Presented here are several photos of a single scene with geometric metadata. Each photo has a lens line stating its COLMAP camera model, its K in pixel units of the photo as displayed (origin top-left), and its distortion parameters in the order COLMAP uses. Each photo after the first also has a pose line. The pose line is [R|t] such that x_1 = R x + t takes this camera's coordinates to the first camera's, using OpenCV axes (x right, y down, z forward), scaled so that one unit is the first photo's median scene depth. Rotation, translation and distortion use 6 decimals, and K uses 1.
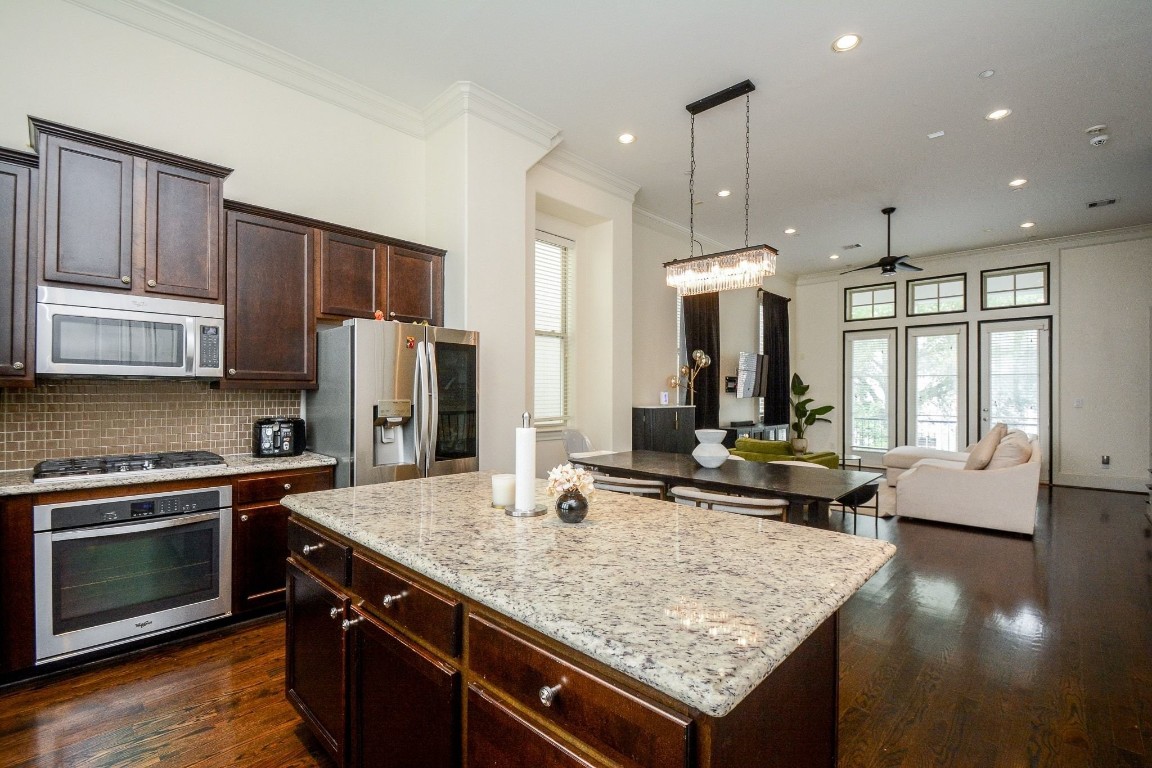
lens RADIAL K [[516.0, 0, 570.9], [0, 516.0, 389.8], [0, 0, 1]] dist [-0.019264, -0.003357]
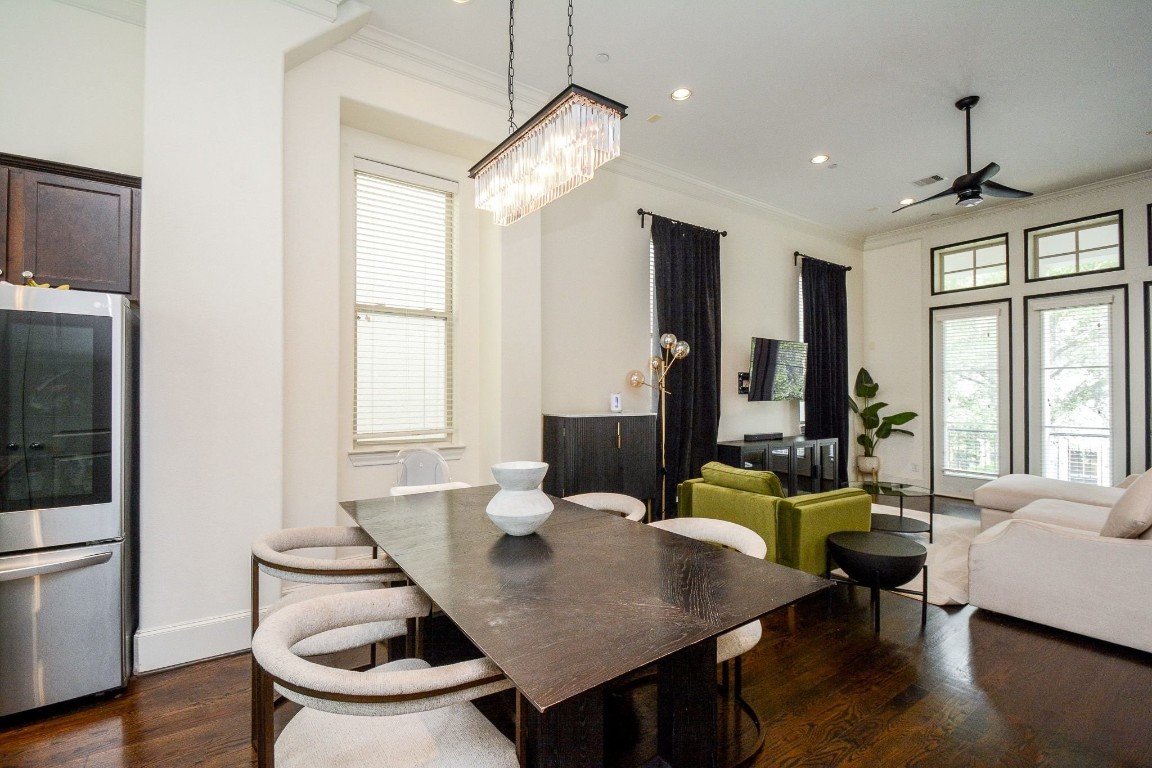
lens RADIAL K [[516.0, 0, 576.9], [0, 516.0, 388.9], [0, 0, 1]] dist [-0.019264, -0.003357]
pose [[0.981350, -0.005480, -0.192151, 0.200472], [0.004154, 0.999965, -0.007303, 0.001932], [0.192184, 0.006369, 0.981338, 0.223956]]
